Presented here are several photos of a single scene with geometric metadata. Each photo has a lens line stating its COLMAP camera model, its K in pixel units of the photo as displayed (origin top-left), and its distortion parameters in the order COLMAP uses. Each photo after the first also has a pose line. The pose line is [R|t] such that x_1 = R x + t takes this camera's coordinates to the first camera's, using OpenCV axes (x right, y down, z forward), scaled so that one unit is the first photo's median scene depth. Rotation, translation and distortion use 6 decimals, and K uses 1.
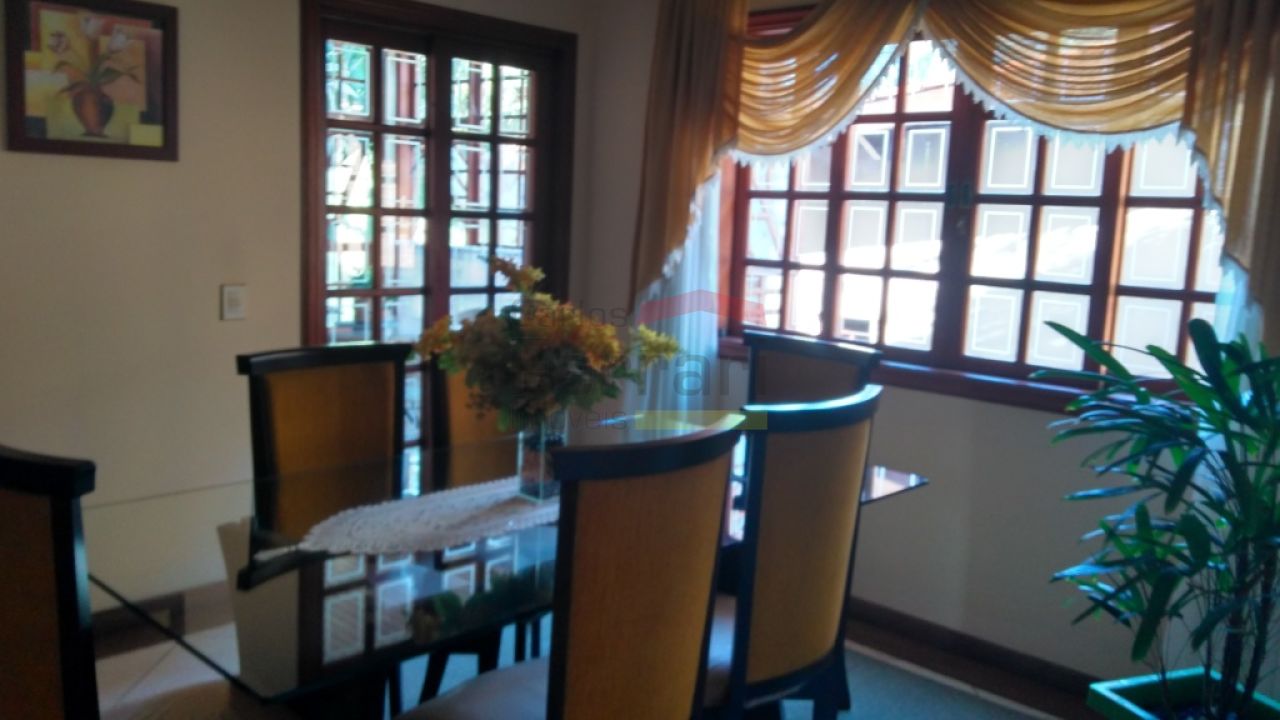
lens RADIAL K [[1036.2, 0, 639.1], [0, 1036.2, 335.0], [0, 0, 1]] dist [-0.002171, -0.002441]
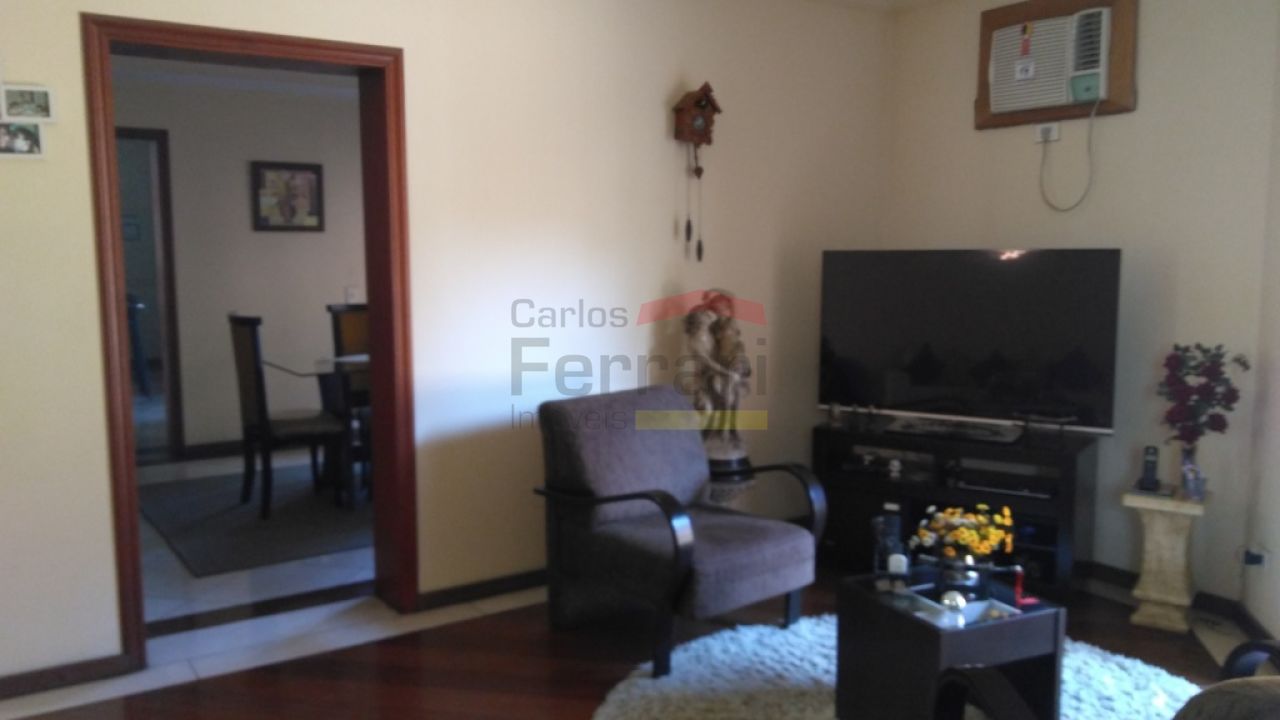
lens RADIAL K [[1014.8, 0, 640.0], [0, 1014.8, 360.0], [0, 0, 1]] dist [0.043948, -0.076664]
pose [[0.976504, -0.013880, -0.215054, 0.735382], [0.011917, 0.999875, -0.010419, 0.149720], [0.215171, 0.007611, 0.976547, -1.067913]]
